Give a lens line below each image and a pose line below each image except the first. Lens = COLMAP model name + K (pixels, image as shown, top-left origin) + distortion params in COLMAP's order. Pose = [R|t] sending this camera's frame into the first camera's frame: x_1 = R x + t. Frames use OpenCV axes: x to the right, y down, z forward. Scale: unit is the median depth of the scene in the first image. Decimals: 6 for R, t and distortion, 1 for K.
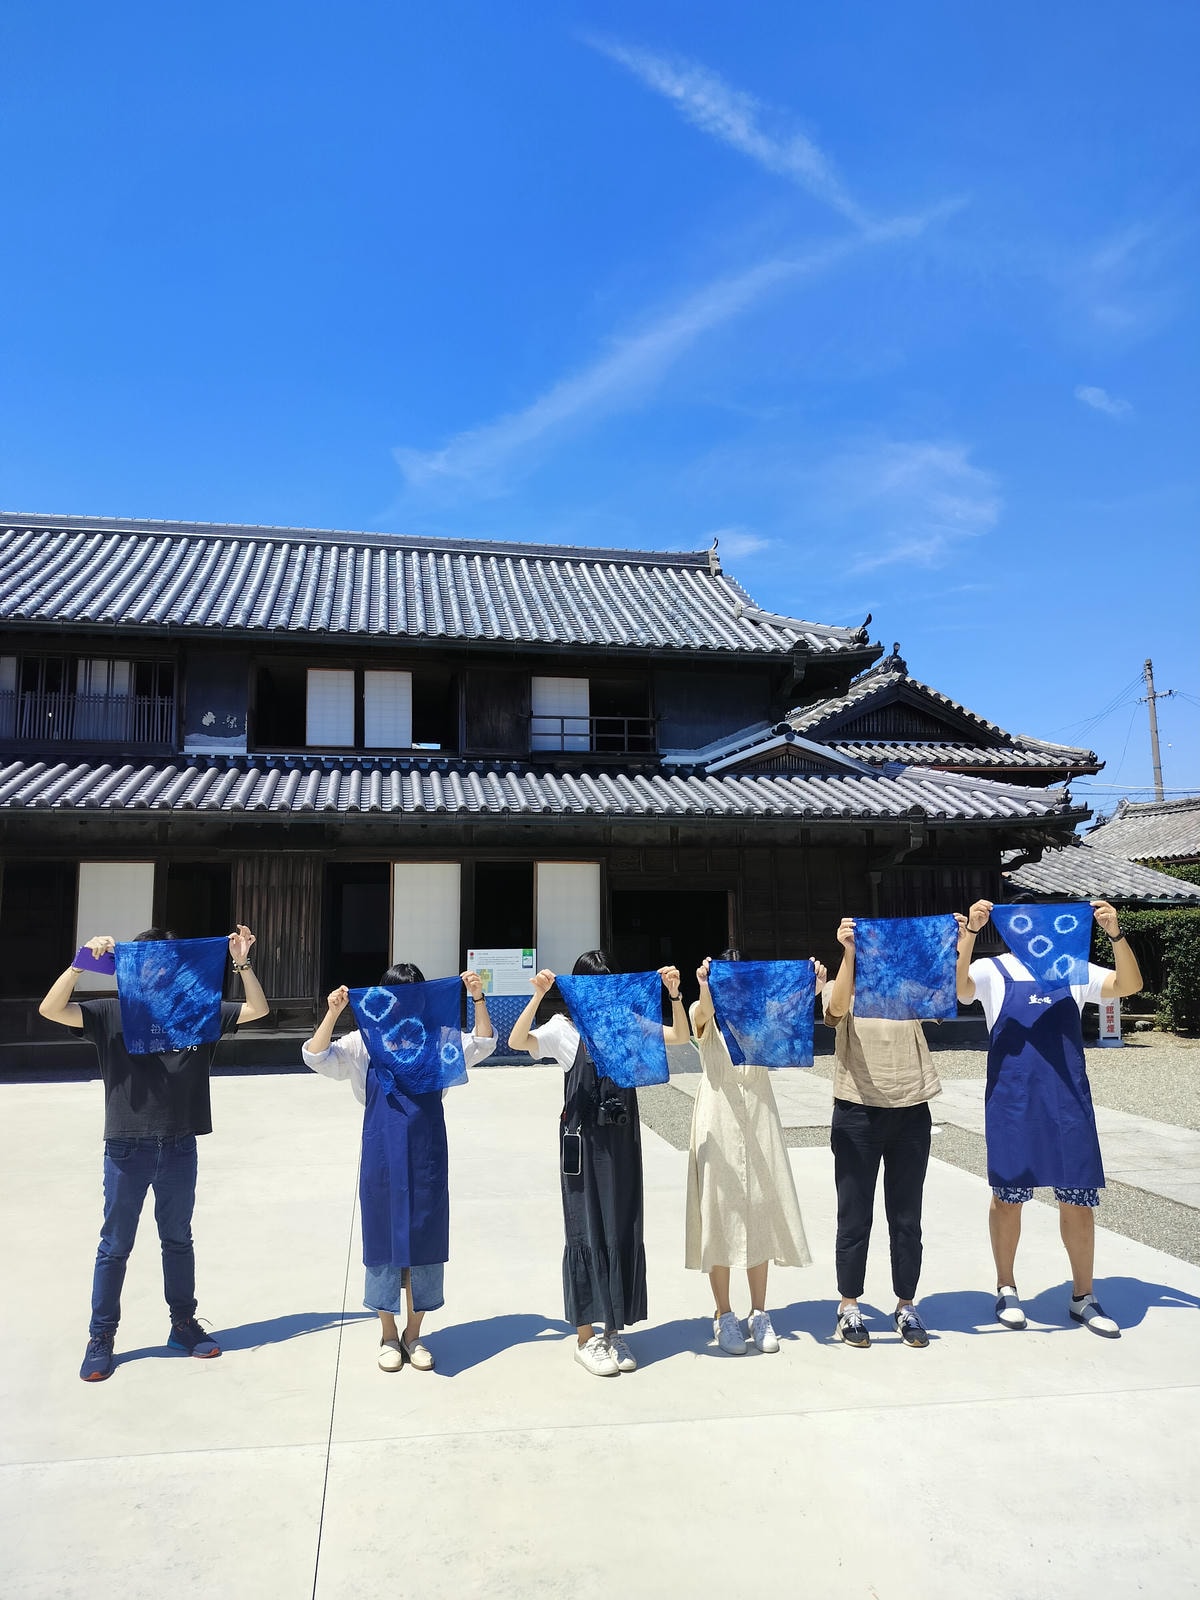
lens RADIAL K [[1123.4, 0, 600.0], [0, 1123.4, 800.0], [0, 0, 1]] dist [0.110691, -0.201492]
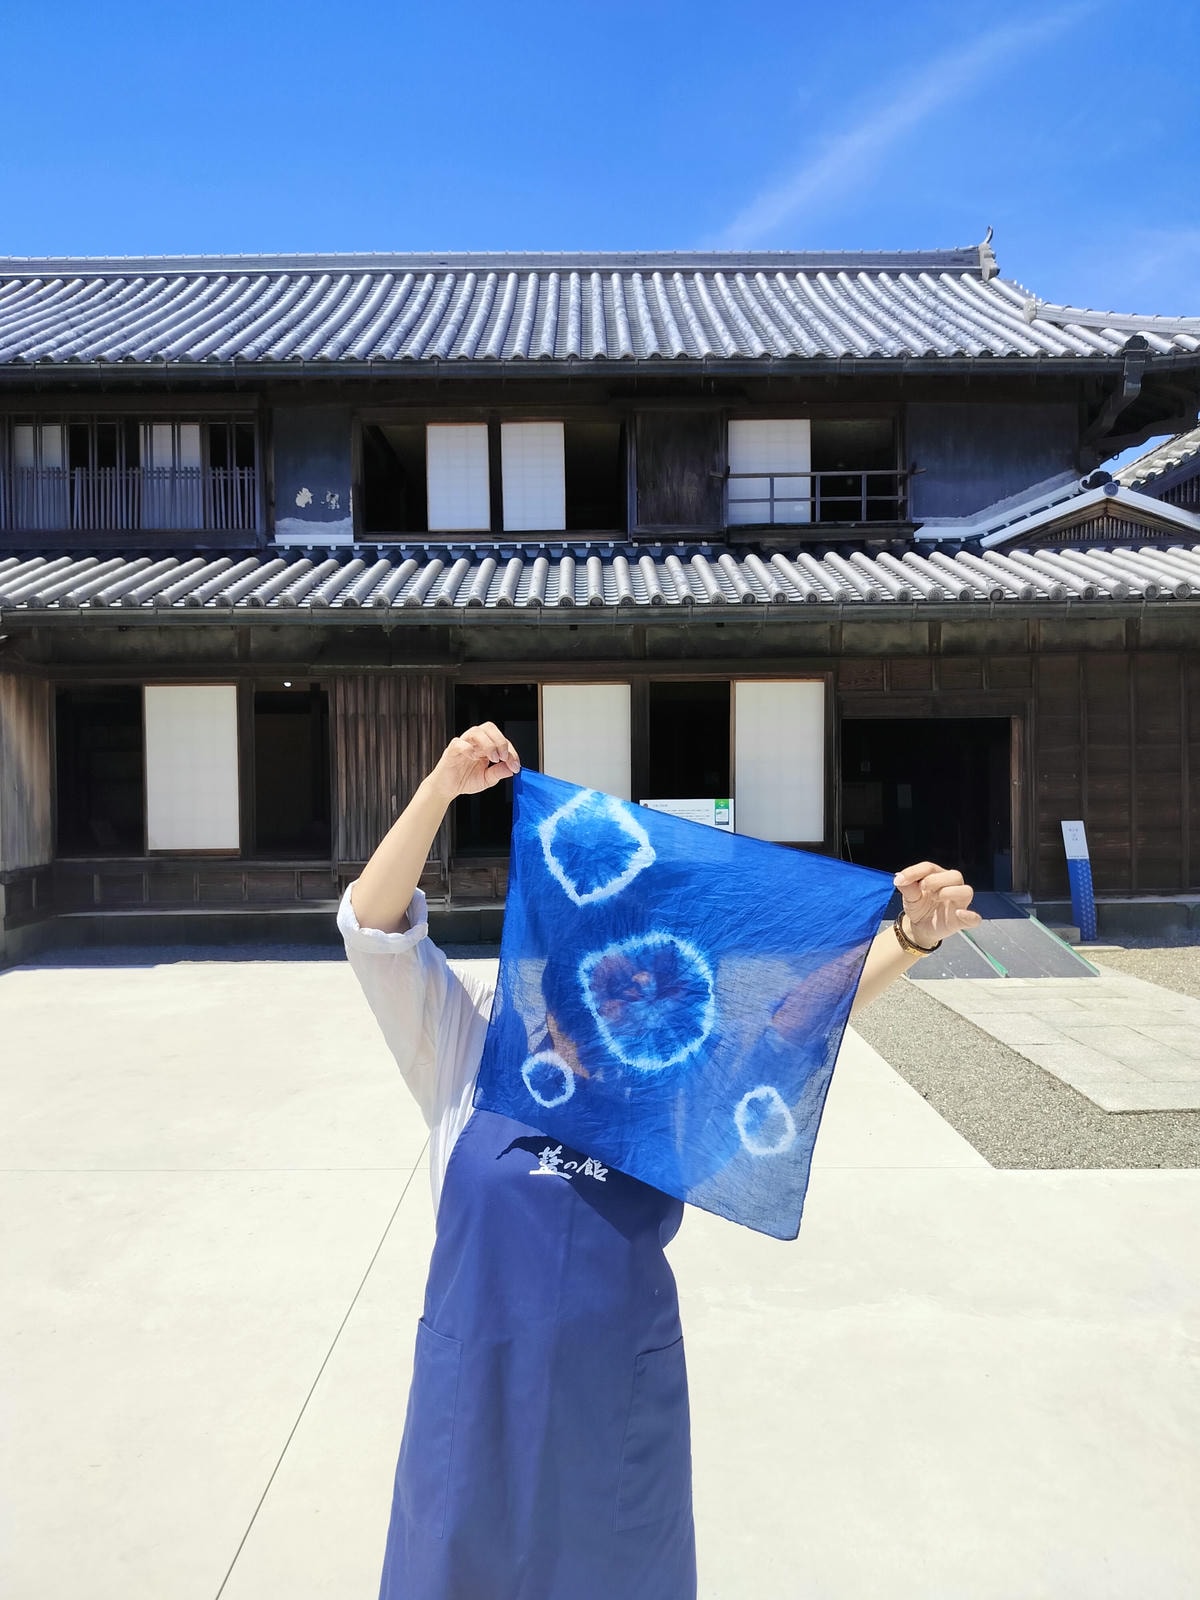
lens RADIAL K [[1123.4, 0, 600.0], [0, 1123.4, 800.0], [0, 0, 1]] dist [0.110691, -0.201492]
pose [[0.982786, 0.000871, -0.184748, -0.007761], [0.024109, 0.990834, 0.132918, 0.032130], [0.183170, -0.135084, 0.973756, 0.258746]]
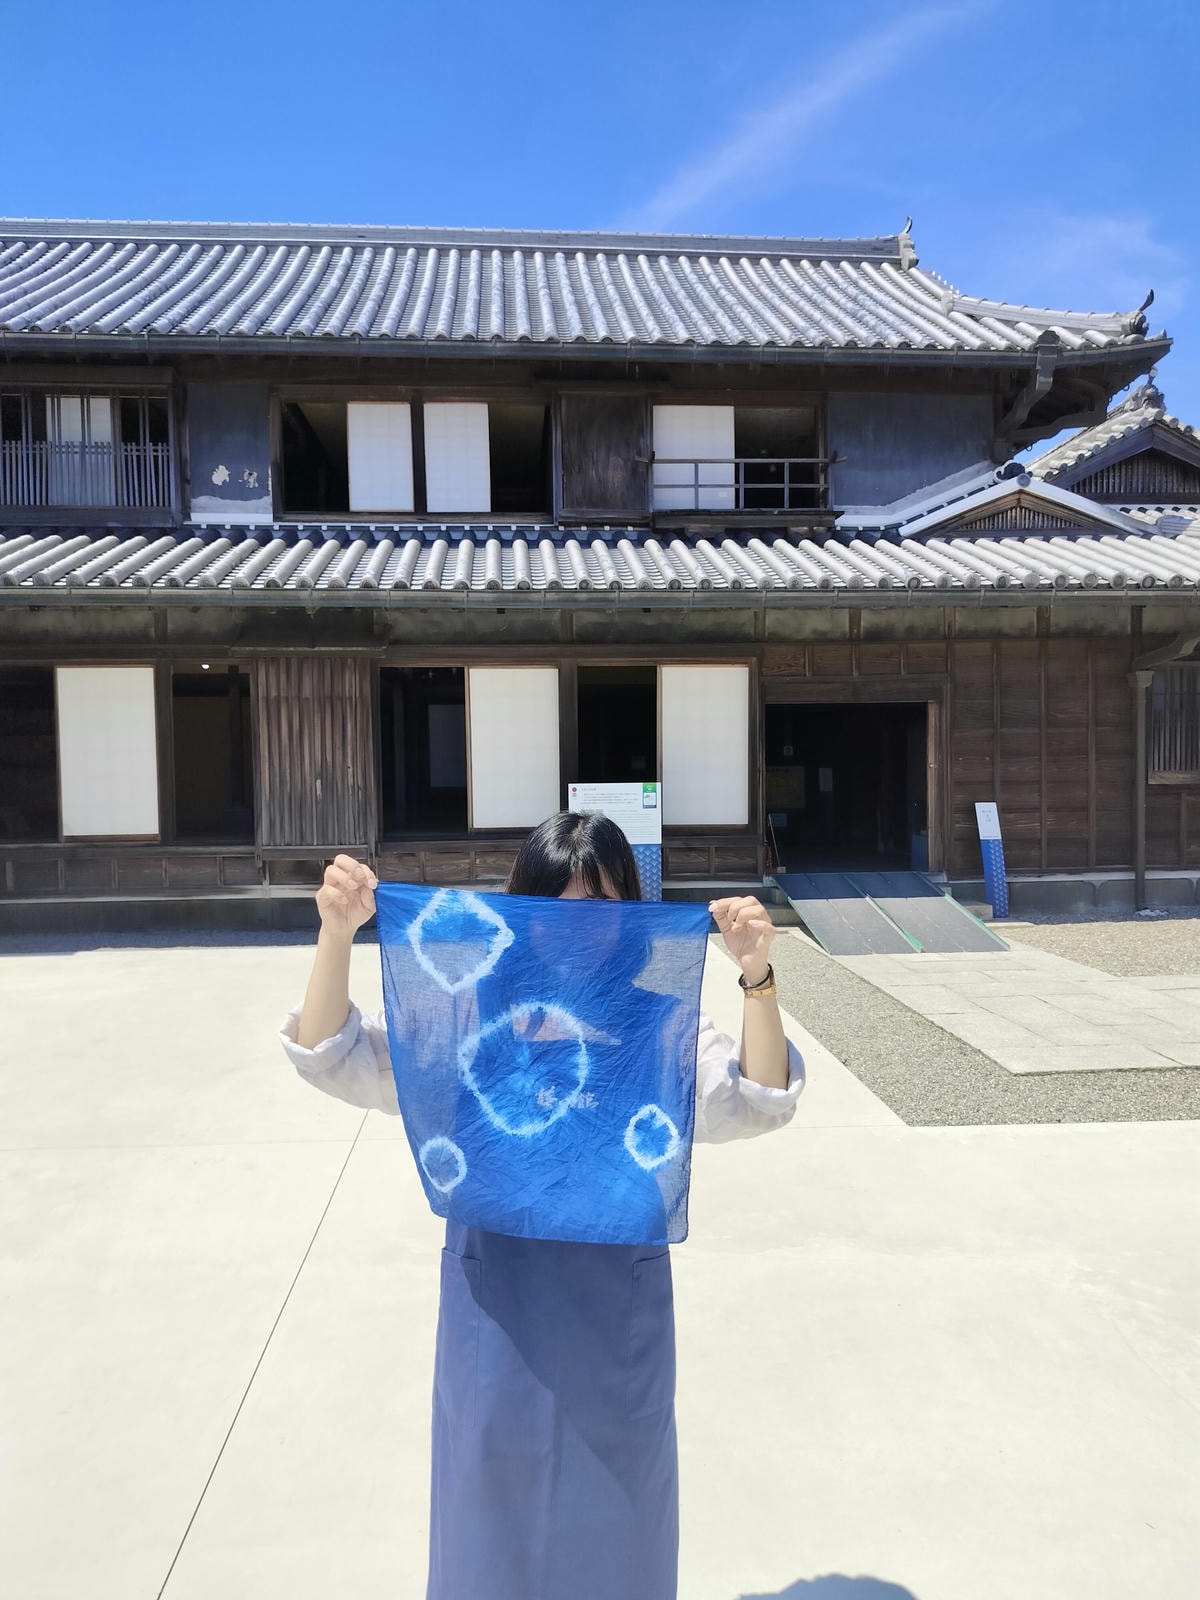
lens RADIAL K [[1156.0, 0, 600.0], [0, 1156.0, 800.0], [0, 0, 1]] dist [0.092960, -0.142147]
pose [[0.993267, -0.000962, -0.115847, -0.008917], [0.017777, 0.989389, 0.144196, 0.031919], [0.114479, -0.145285, 0.982745, 0.238075]]
